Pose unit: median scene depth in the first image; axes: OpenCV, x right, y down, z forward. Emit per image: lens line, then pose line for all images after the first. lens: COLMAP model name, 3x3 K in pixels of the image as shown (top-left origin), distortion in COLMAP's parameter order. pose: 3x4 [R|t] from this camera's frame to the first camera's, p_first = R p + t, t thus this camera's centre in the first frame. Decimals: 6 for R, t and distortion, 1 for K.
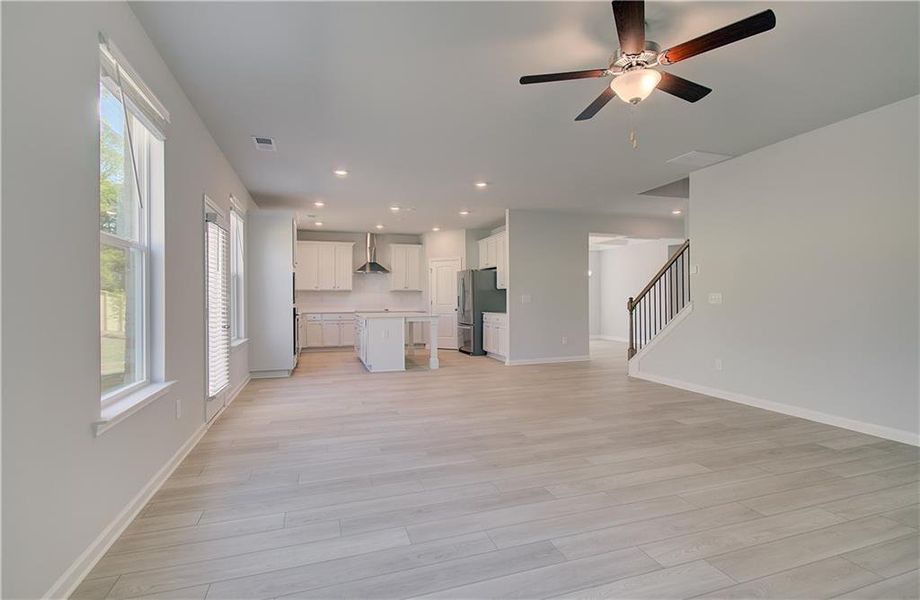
lens RADIAL K [[434.8, 0, 462.9], [0, 434.8, 299.9], [0, 0, 1]] dist [-0.002735, 0.000262]
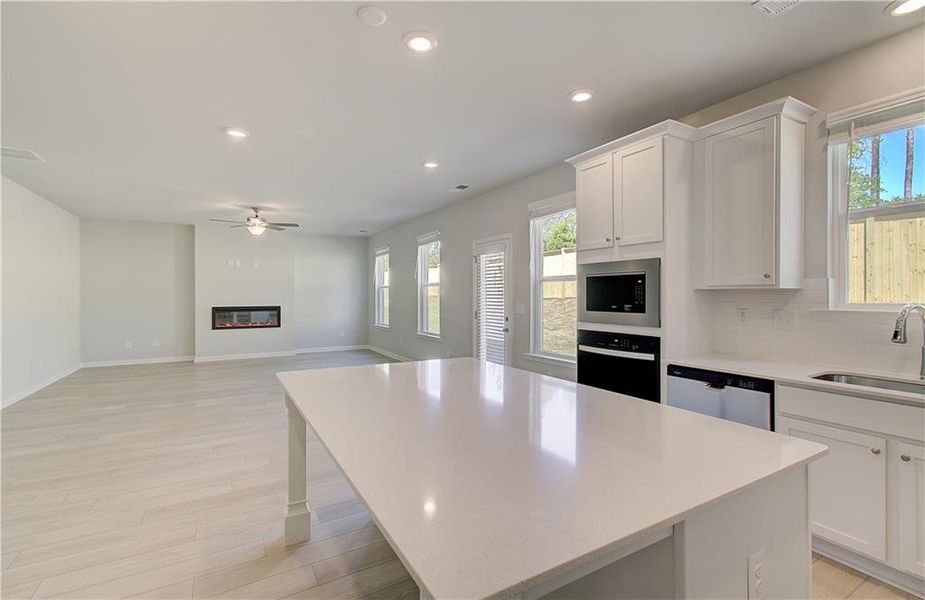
lens RADIAL K [[416.1, 0, 460.2], [0, 416.1, 288.0], [0, 0, 1]] dist [0.000541, 0.000426]
pose [[-0.980812, 0.001714, -0.194946, -0.102829], [0.004581, 0.999888, -0.014257, -0.020199], [0.194900, -0.014876, -0.980710, 1.087812]]
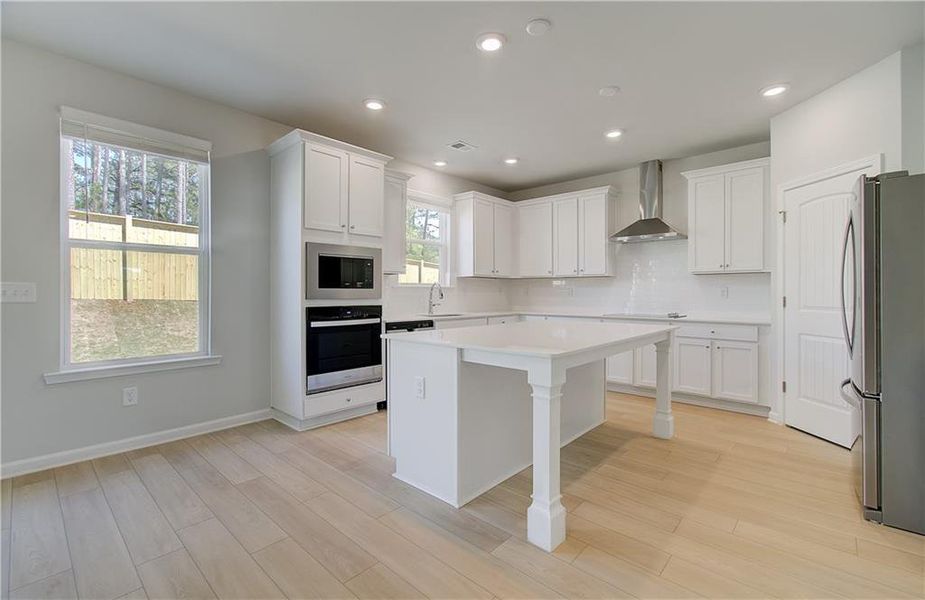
lens RADIAL K [[405.4, 0, 462.3], [0, 405.4, 290.8], [0, 0, 1]] dist [-0.003285, -0.000072]
pose [[0.484650, 0.001447, -0.874707, 0.108269], [-0.003595, 0.999993, -0.000337, -0.002541], [0.874701, 0.003308, 0.484652, 0.678559]]
